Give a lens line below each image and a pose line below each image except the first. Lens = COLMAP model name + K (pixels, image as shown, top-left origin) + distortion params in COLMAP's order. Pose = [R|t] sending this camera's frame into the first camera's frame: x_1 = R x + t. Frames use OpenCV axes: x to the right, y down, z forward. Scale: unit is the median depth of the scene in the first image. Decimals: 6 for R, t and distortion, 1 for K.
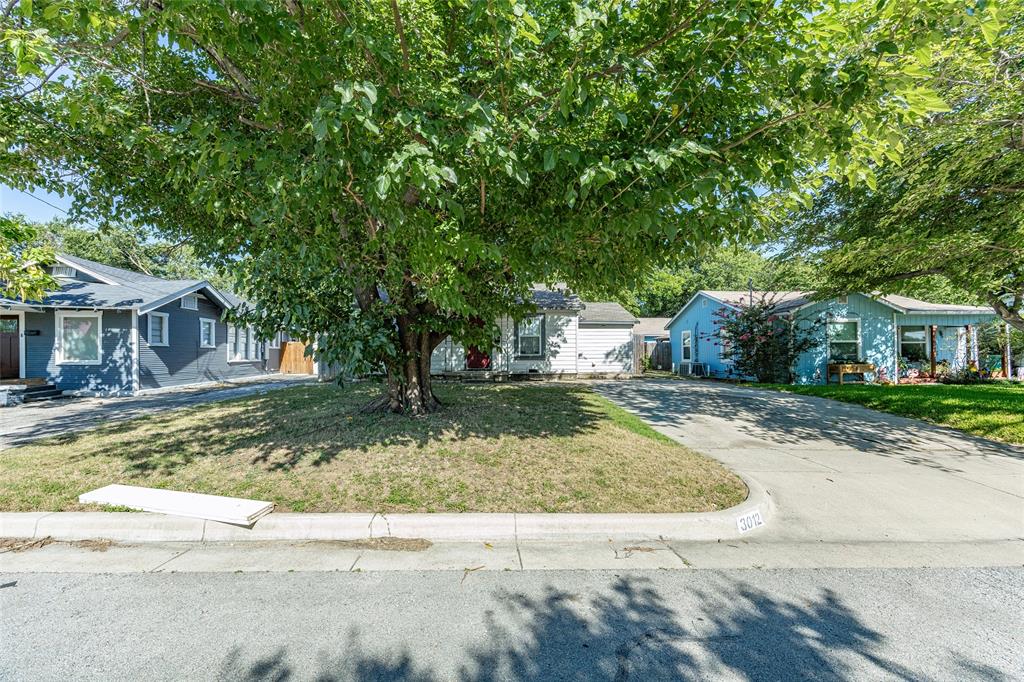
lens RADIAL K [[416.4, 0, 476.2], [0, 416.4, 323.7], [0, 0, 1]] dist [-0.005403, -0.000306]
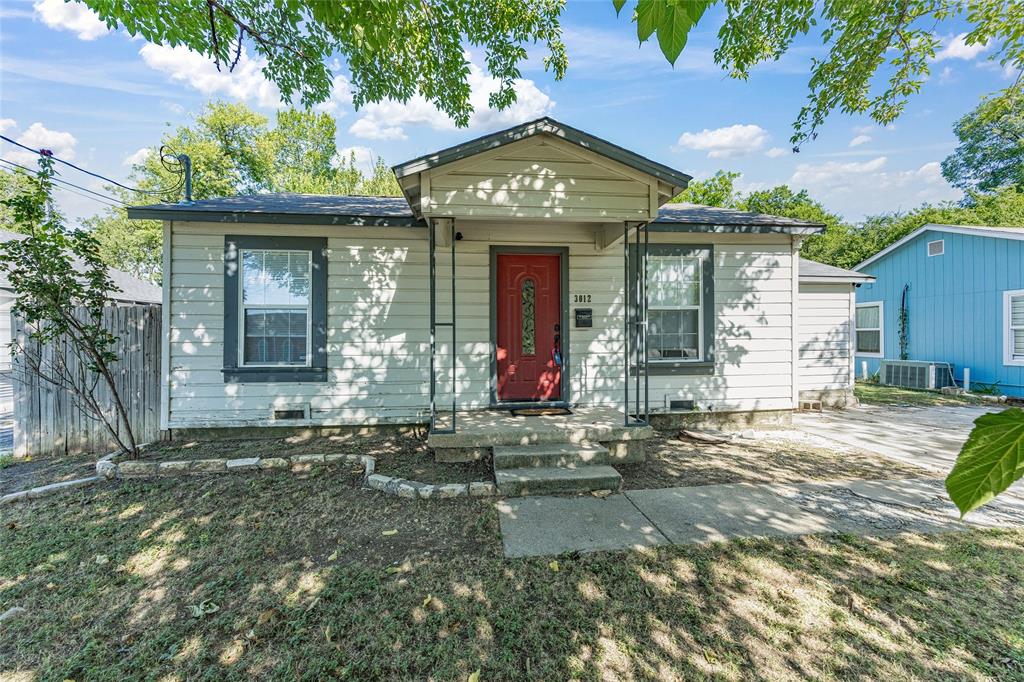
lens RADIAL K [[394.3, 0, 508.6], [0, 394.3, 329.3], [0, 0, 1]] dist [-0.002863, -0.000164]
pose [[0.995147, -0.007101, 0.098141, -0.044964], [0.001114, 0.998142, 0.060925, 0.028179], [-0.098391, -0.060520, 0.993306, 0.685851]]
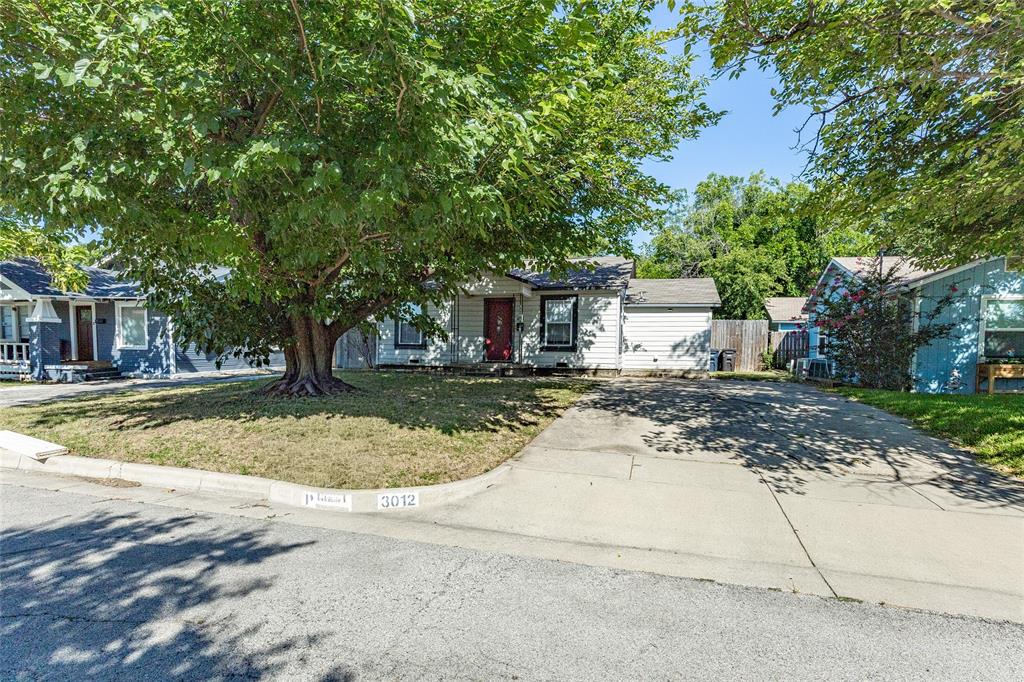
lens RADIAL K [[524.5, 0, 486.0], [0, 524.5, 341.9], [0, 0, 1]] dist [-0.004140, -0.000570]
pose [[0.950096, 0.008502, -0.311841, 0.320529], [0.010883, 0.998117, 0.060369, 0.003506], [0.311767, -0.060750, 0.948214, -0.032283]]
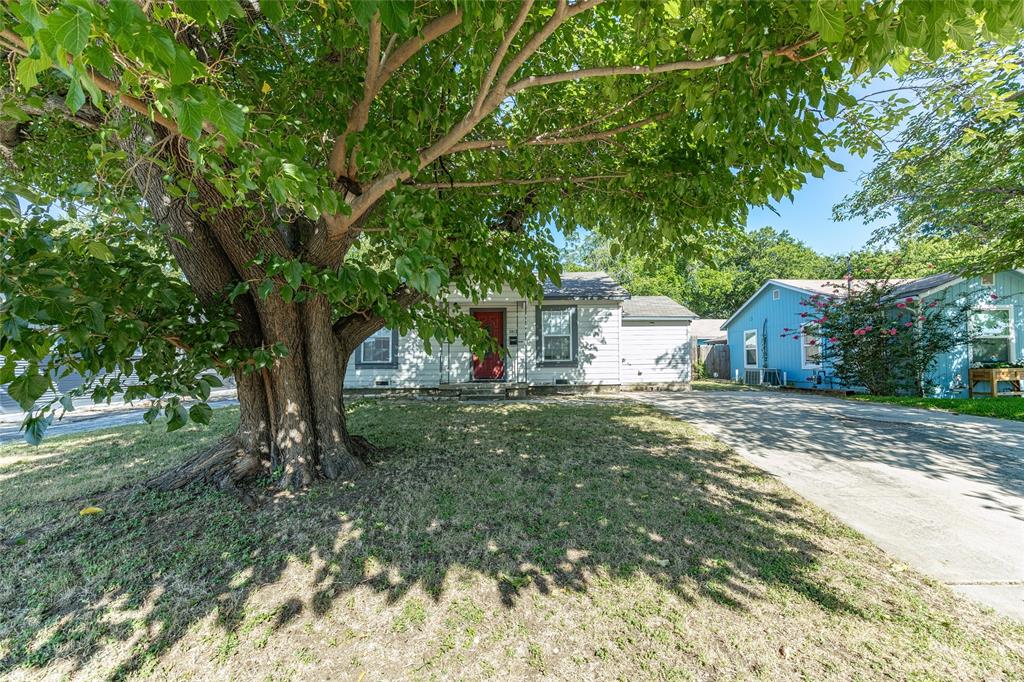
lens RADIAL K [[411.3, 0, 512.0], [0, 411.3, 341.0], [0, 0, 1]] dist [-0.003710, -0.000329]
pose [[0.999937, -0.009772, 0.005594, 0.044363], [0.009673, 0.999799, 0.017540, 0.026353], [-0.005764, -0.017485, 0.999831, 0.263084]]
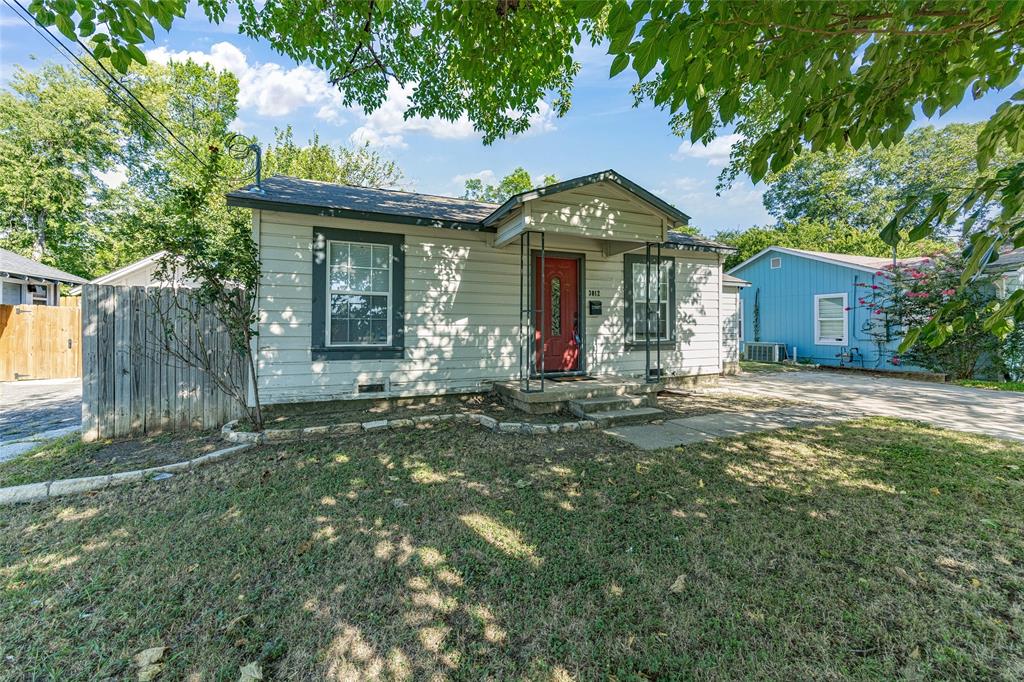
lens RADIAL K [[405.9, 0, 506.7], [0, 405.9, 310.1], [0, 0, 1]] dist [-0.003239, -0.000149]
pose [[0.924195, 0.011493, 0.381748, -0.215204], [-0.027929, 0.998905, 0.037541, 0.027245], [-0.380898, -0.045357, 0.923504, 0.629005]]
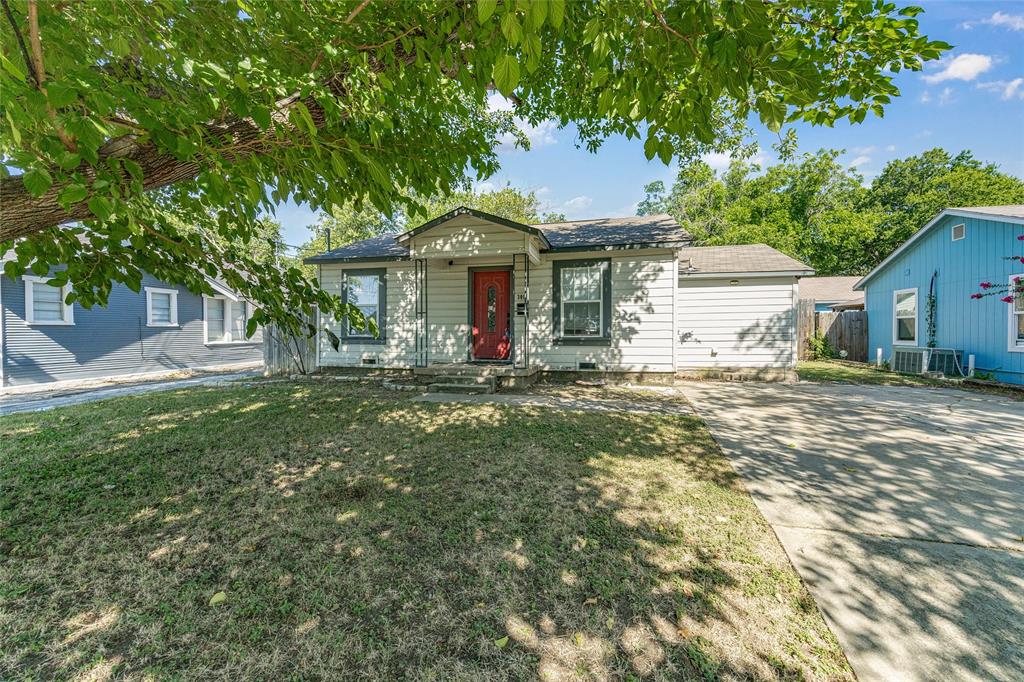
lens RADIAL K [[396.4, 0, 505.8], [0, 396.4, 326.0], [0, 0, 1]] dist [-0.002974, -0.000099]
pose [[0.968658, -0.006886, -0.248301, 0.163510], [0.023028, 0.997800, 0.062166, 0.027656], [0.247327, -0.065936, 0.966686, 0.481248]]
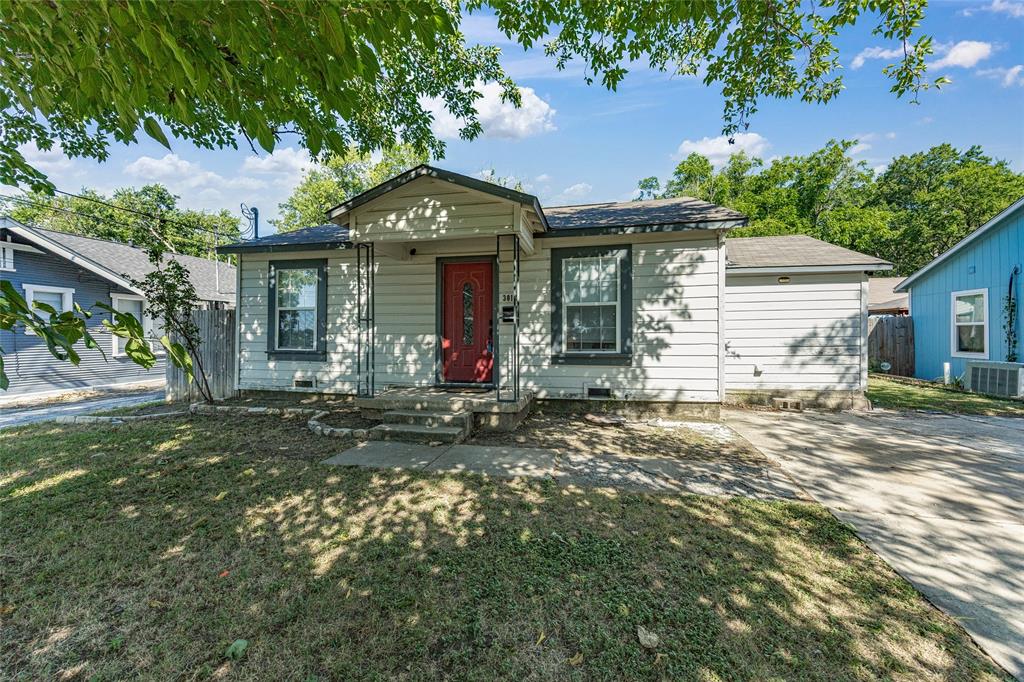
lens RADIAL K [[396.4, 0, 505.8], [0, 396.4, 326.0], [0, 0, 1]] dist [-0.002974, -0.000099]
pose [[0.977378, -0.008541, -0.211326, 0.131432], [0.020611, 0.998275, 0.054975, 0.029208], [0.210492, -0.058087, 0.975868, 0.622981]]
